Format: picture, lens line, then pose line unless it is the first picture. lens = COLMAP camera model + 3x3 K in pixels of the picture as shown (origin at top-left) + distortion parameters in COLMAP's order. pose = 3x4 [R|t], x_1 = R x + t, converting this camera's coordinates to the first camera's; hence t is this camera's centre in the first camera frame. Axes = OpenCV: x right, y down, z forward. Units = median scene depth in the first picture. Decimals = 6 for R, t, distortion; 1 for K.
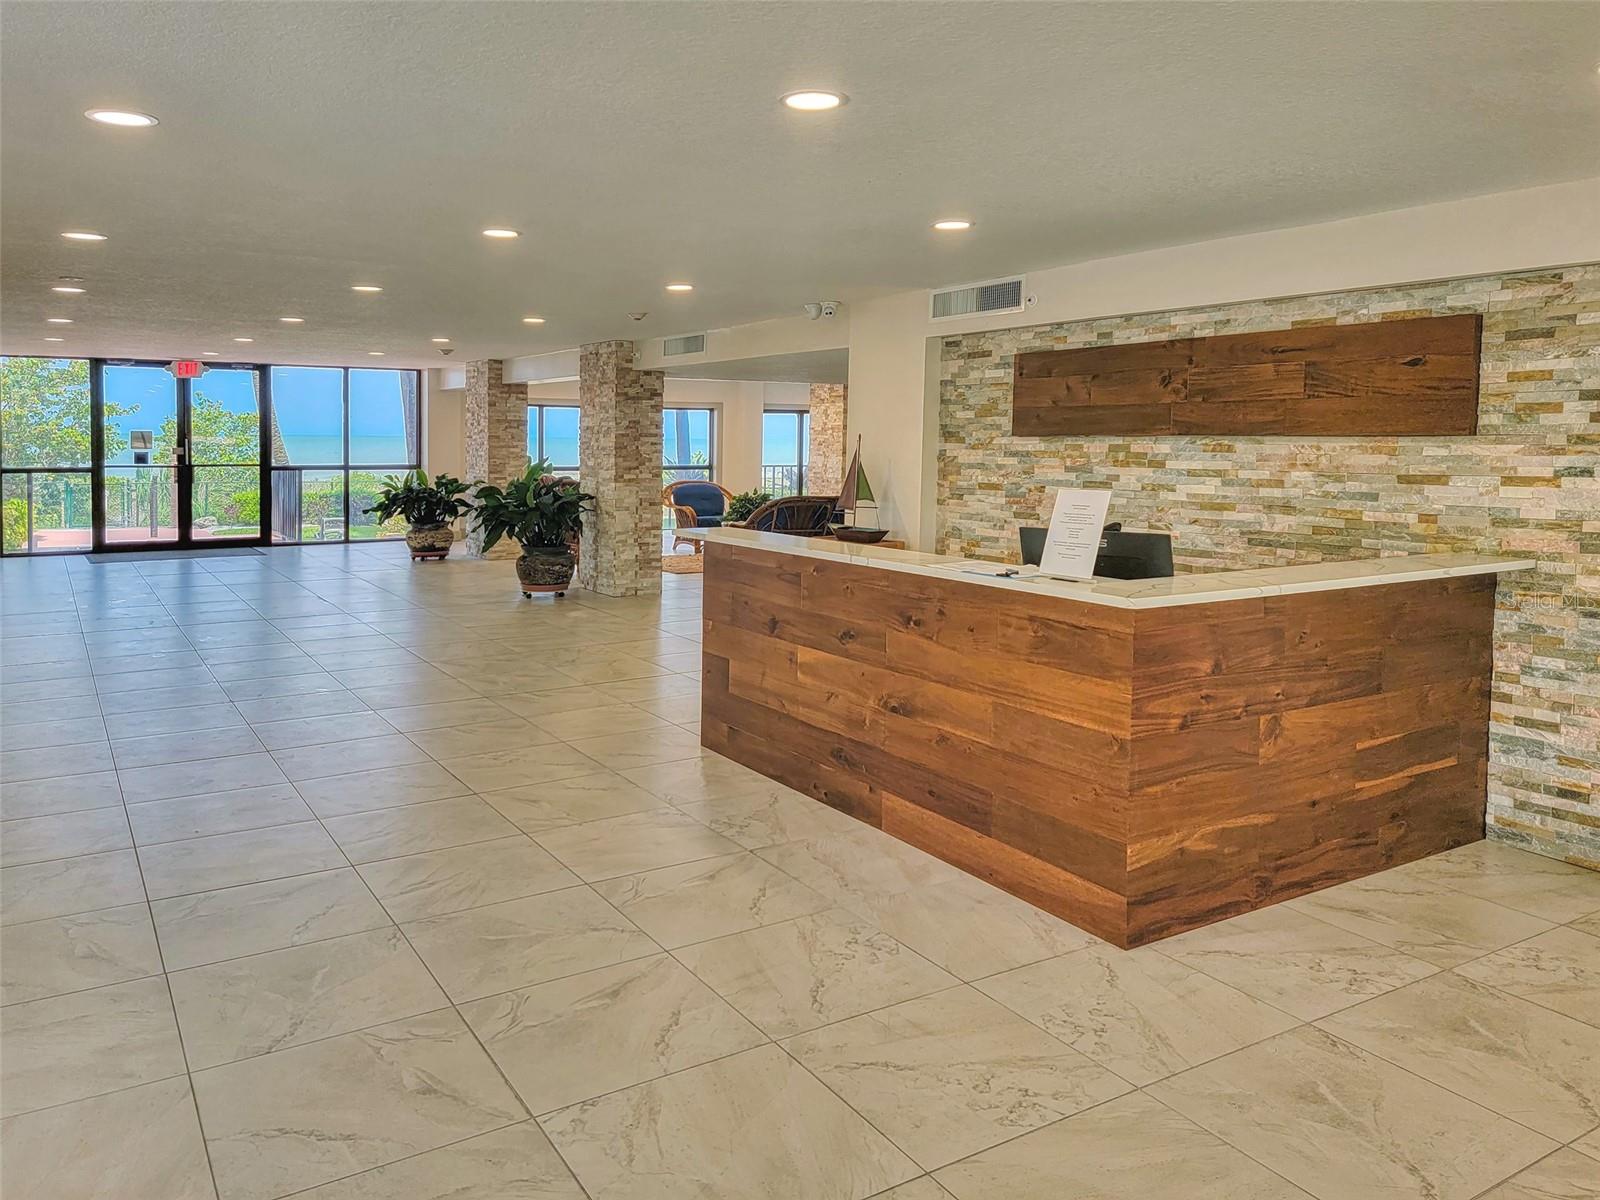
lens RADIAL K [[1201.2, 0, 823.2], [0, 1201.2, 540.2], [0, 0, 1]] dist [0.039592, -0.006887]
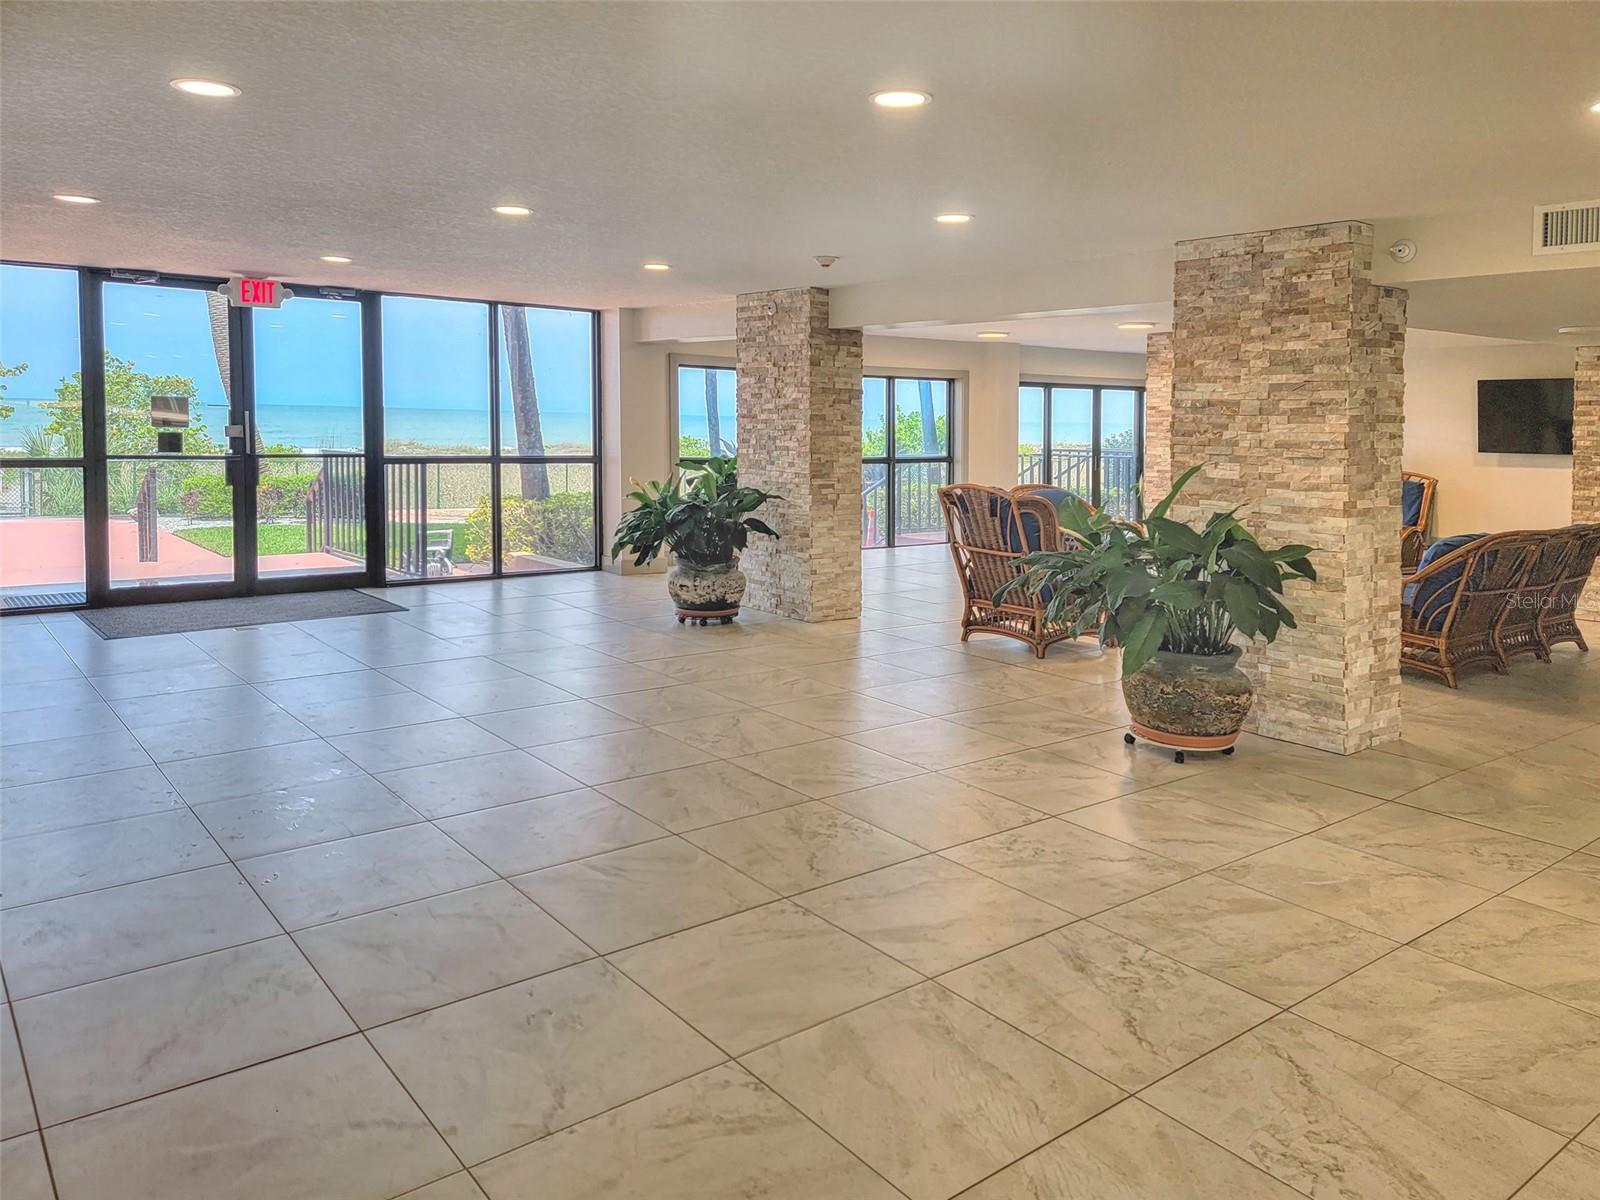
lens RADIAL K [[1143.9, 0, 797.1], [0, 1143.9, 521.8], [0, 0, 1]] dist [0.098154, -0.004438]
pose [[0.995288, 0.004659, 0.096849, -0.310379], [-0.005556, 0.999944, 0.008993, -0.035343], [-0.096802, -0.009489, 0.995258, 0.396964]]
